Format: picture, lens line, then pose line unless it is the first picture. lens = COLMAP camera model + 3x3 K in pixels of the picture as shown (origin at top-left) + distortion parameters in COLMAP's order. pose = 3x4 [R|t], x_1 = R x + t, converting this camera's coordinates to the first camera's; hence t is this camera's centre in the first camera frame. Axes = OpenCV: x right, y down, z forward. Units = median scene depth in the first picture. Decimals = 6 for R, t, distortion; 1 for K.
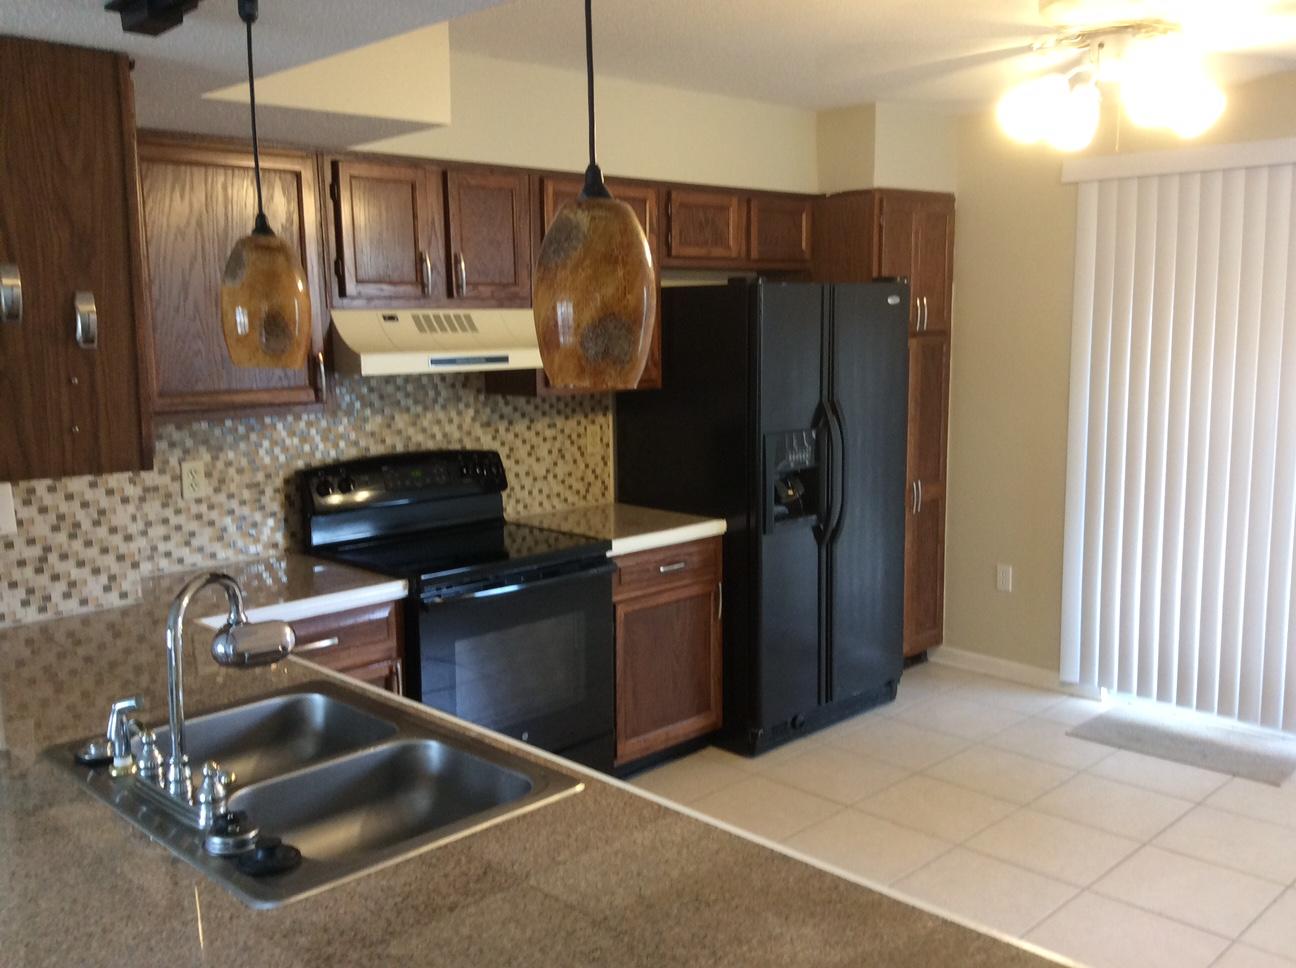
lens RADIAL K [[1201.0, 0, 648.0], [0, 1201.0, 484.0], [0, 0, 1]] dist [-0.002787, -0.008079]
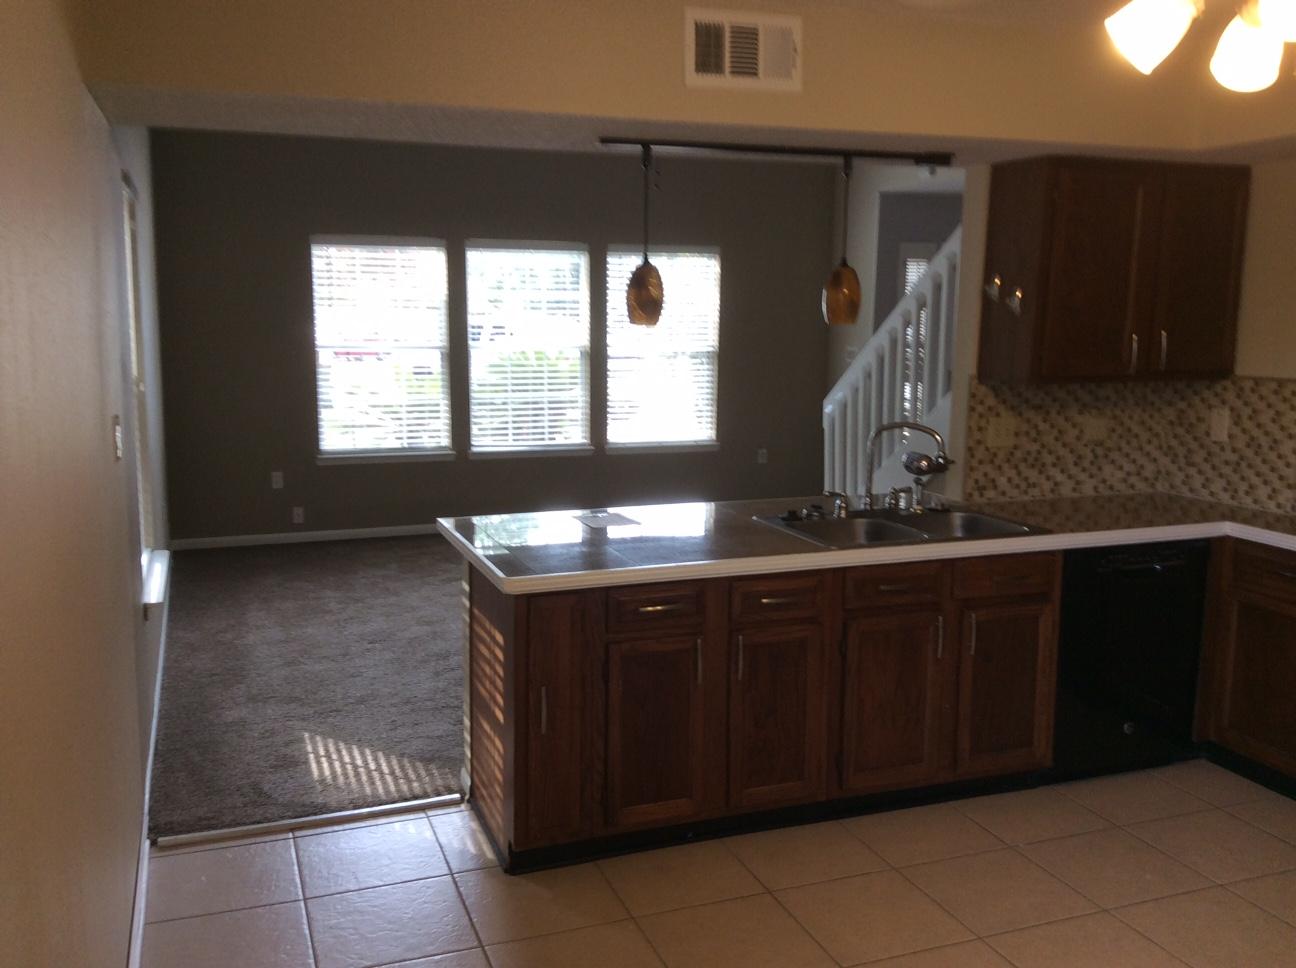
lens RADIAL K [[1201.0, 0, 648.0], [0, 1201.0, 484.0], [0, 0, 1]] dist [-0.002787, -0.008079]
pose [[-0.403719, 0.147426, -0.902927, 1.105340], [-0.127679, 0.968194, 0.215170, -0.135804], [0.905930, 0.202153, -0.372055, 0.885925]]
